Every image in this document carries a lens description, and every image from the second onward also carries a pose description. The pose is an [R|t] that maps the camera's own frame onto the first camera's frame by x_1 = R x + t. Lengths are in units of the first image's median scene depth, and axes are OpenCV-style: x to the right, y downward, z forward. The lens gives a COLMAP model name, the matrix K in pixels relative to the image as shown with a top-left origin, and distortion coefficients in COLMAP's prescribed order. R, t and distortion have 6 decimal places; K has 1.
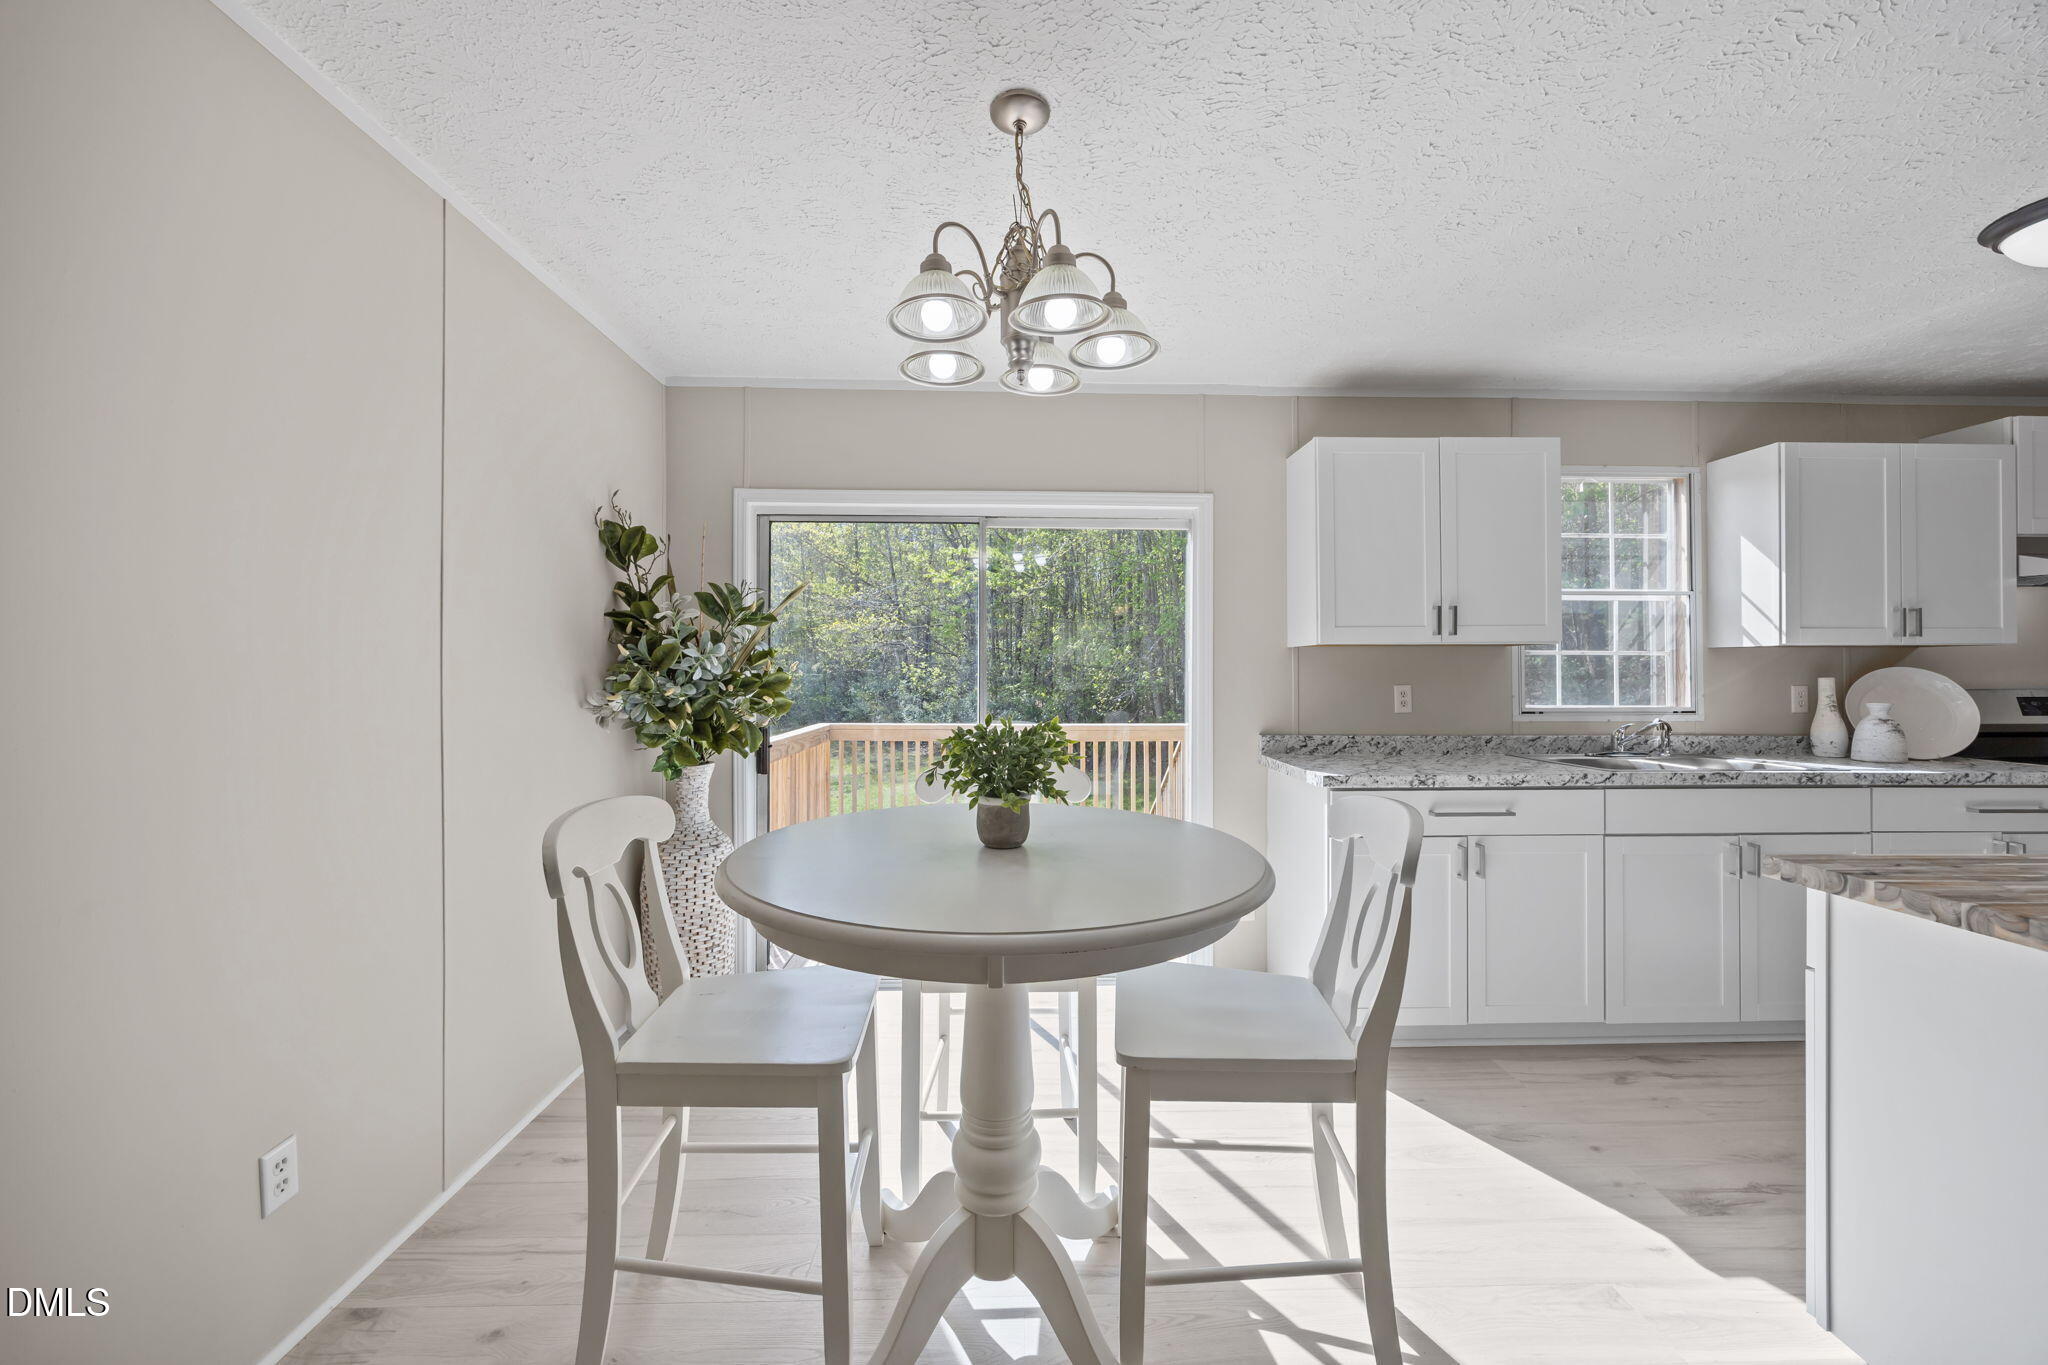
lens RADIAL K [[806.1, 0, 1021.3], [0, 806.1, 679.3], [0, 0, 1]] dist [0.001856, 0.000196]
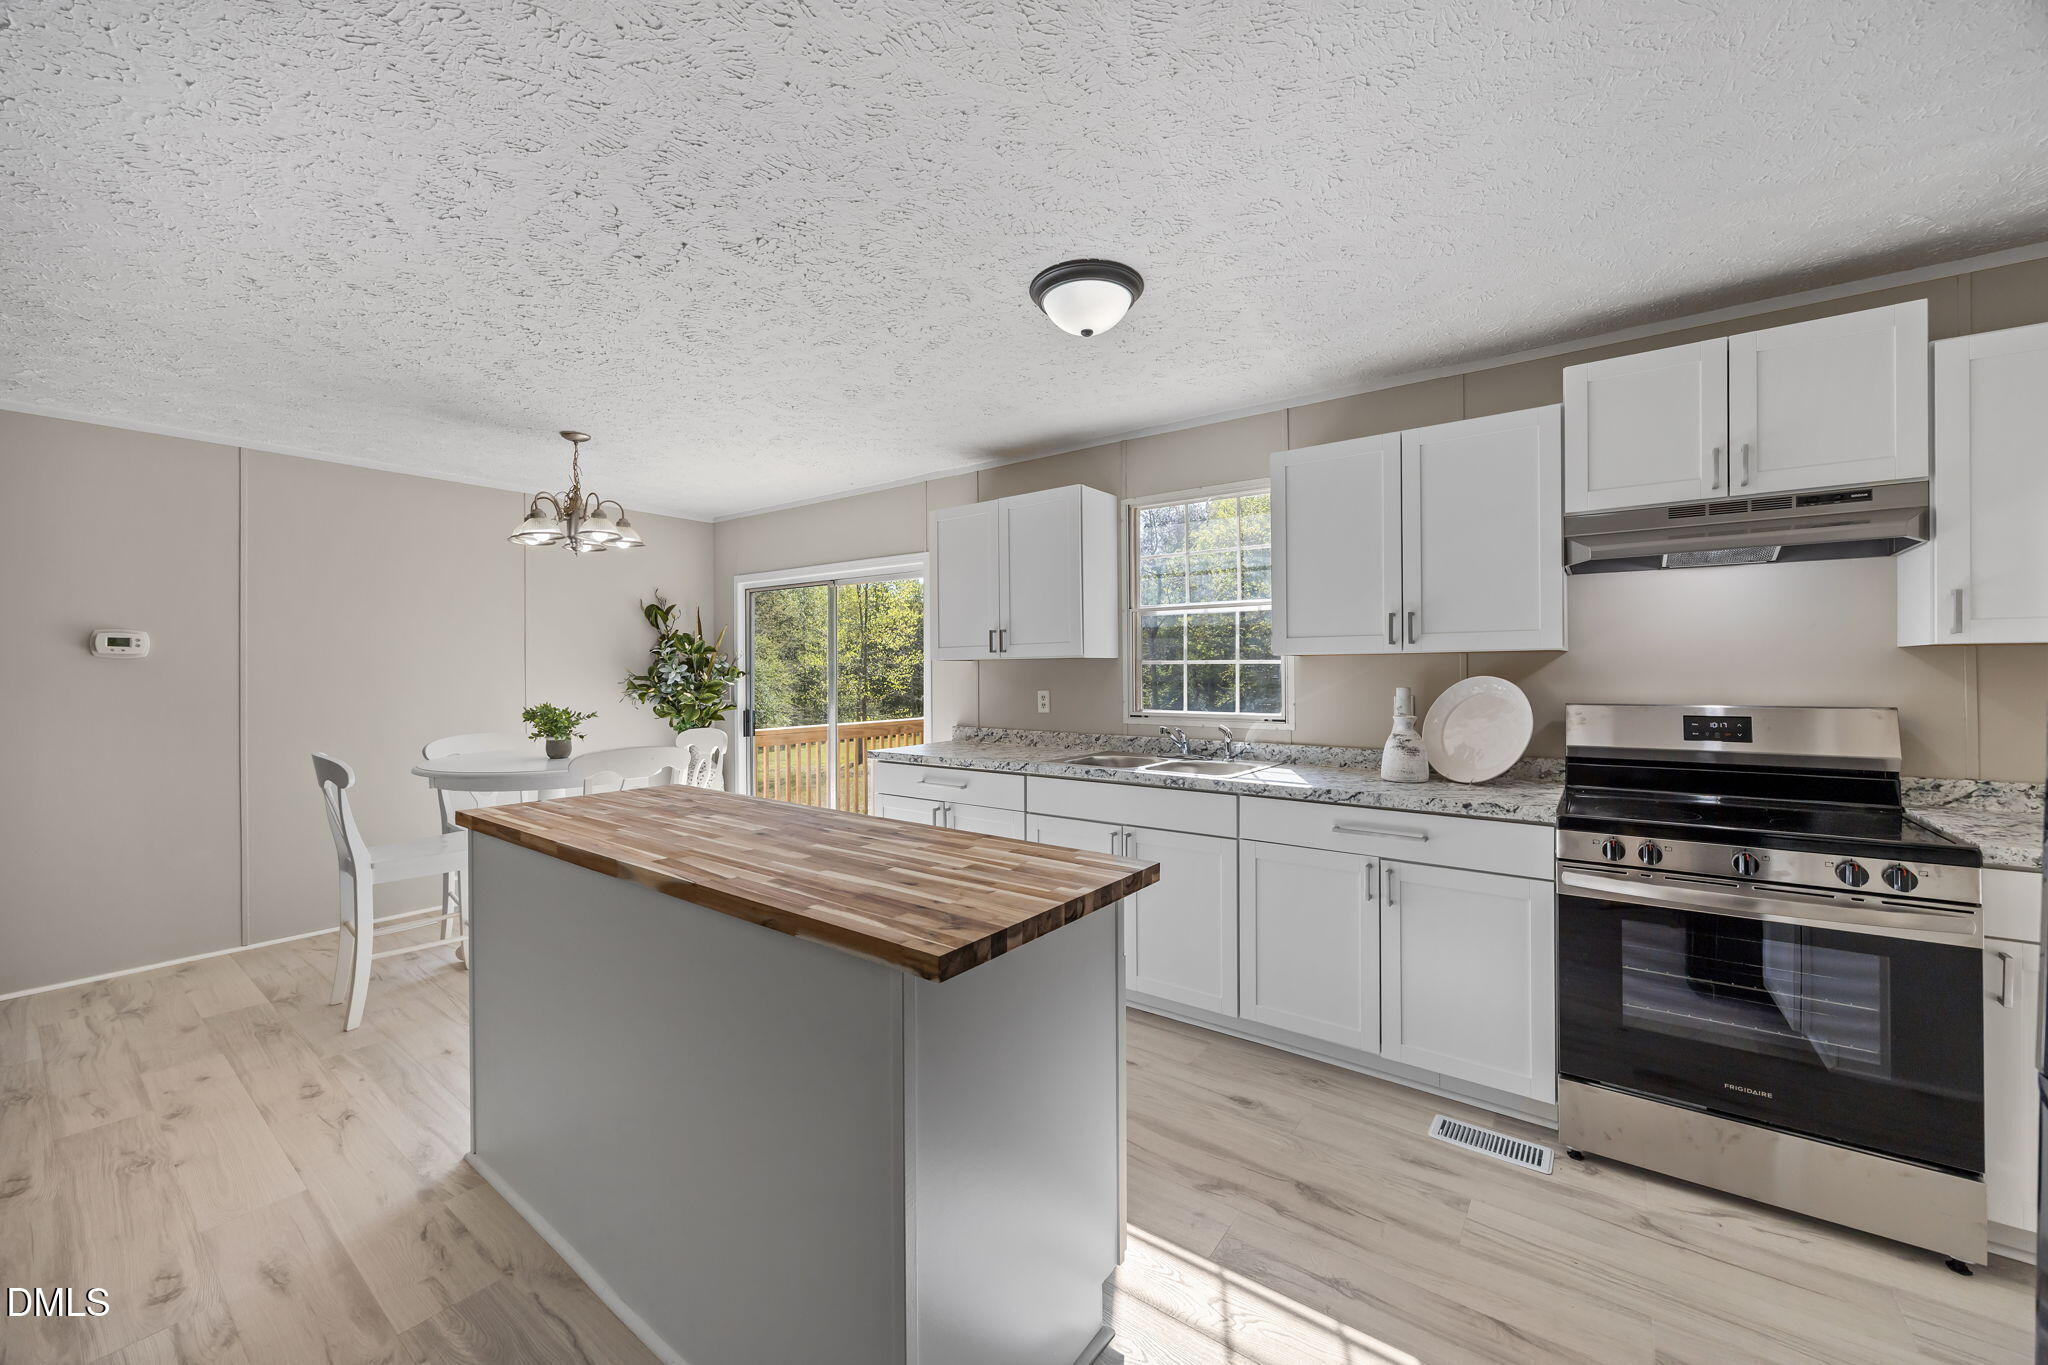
lens RADIAL K [[778.9, 0, 1033.4], [0, 778.9, 670.6], [0, 0, 1]] dist [-0.002688, 0.000312]
pose [[0.787595, -0.003241, -0.616185, 1.214567], [-0.003542, 0.999946, -0.009787, -0.011696], [0.616184, 0.009891, 0.787540, 0.048446]]
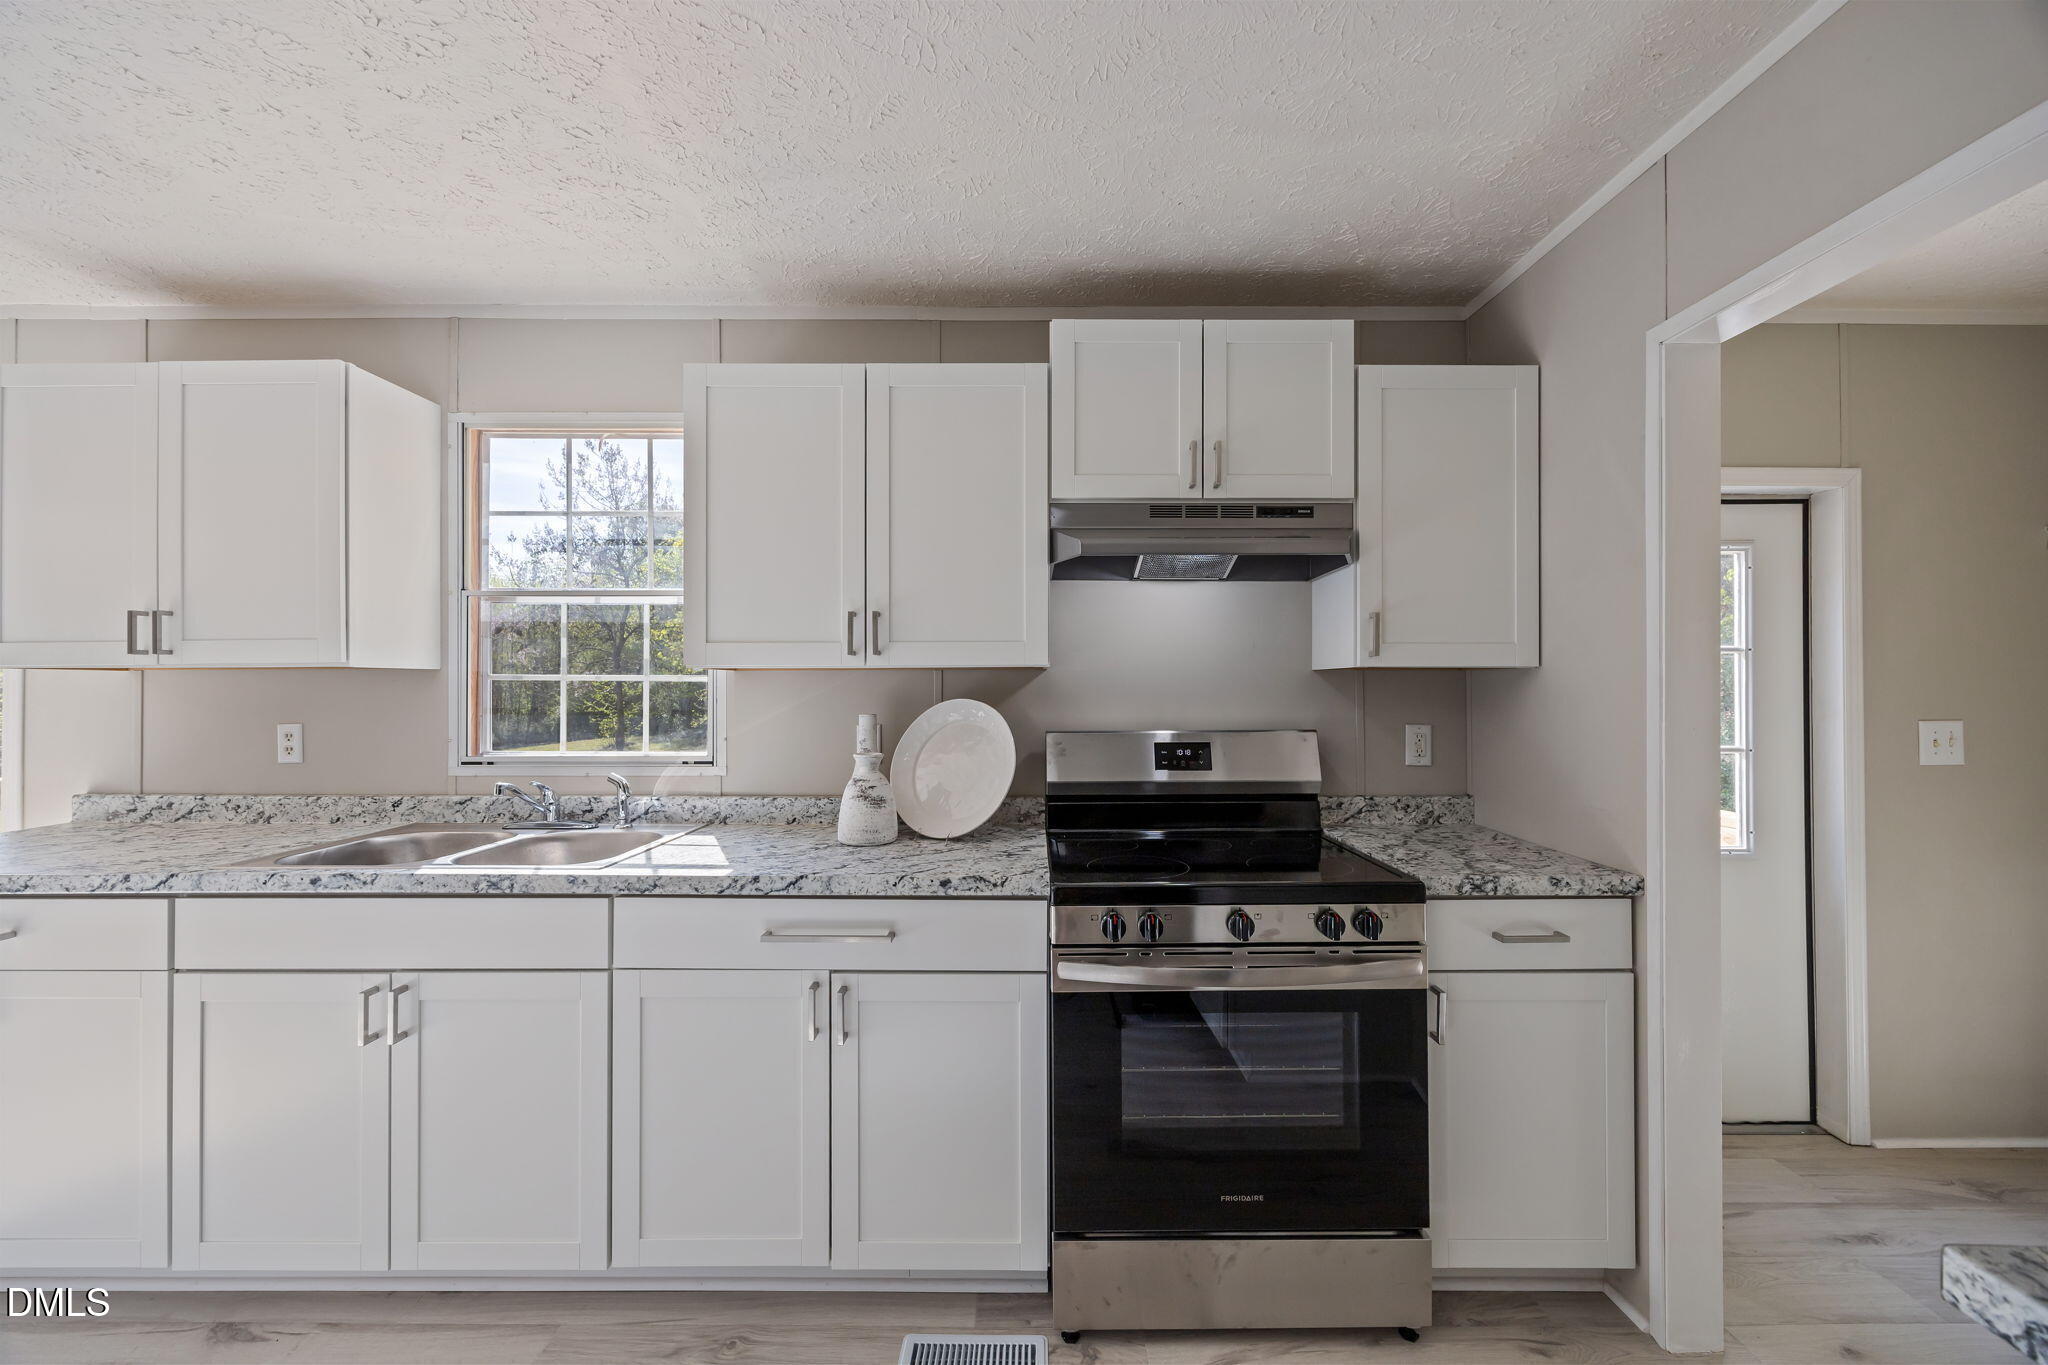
lens RADIAL K [[778.9, 0, 1031.0], [0, 778.9, 680.9], [0, 0, 1]] dist [-0.002688, 0.000312]
pose [[0.999601, 0.000109, -0.028250, 1.159426], [-0.000749, 0.999743, -0.022637, -0.015946], [0.028240, 0.022649, 0.999345, 0.339445]]
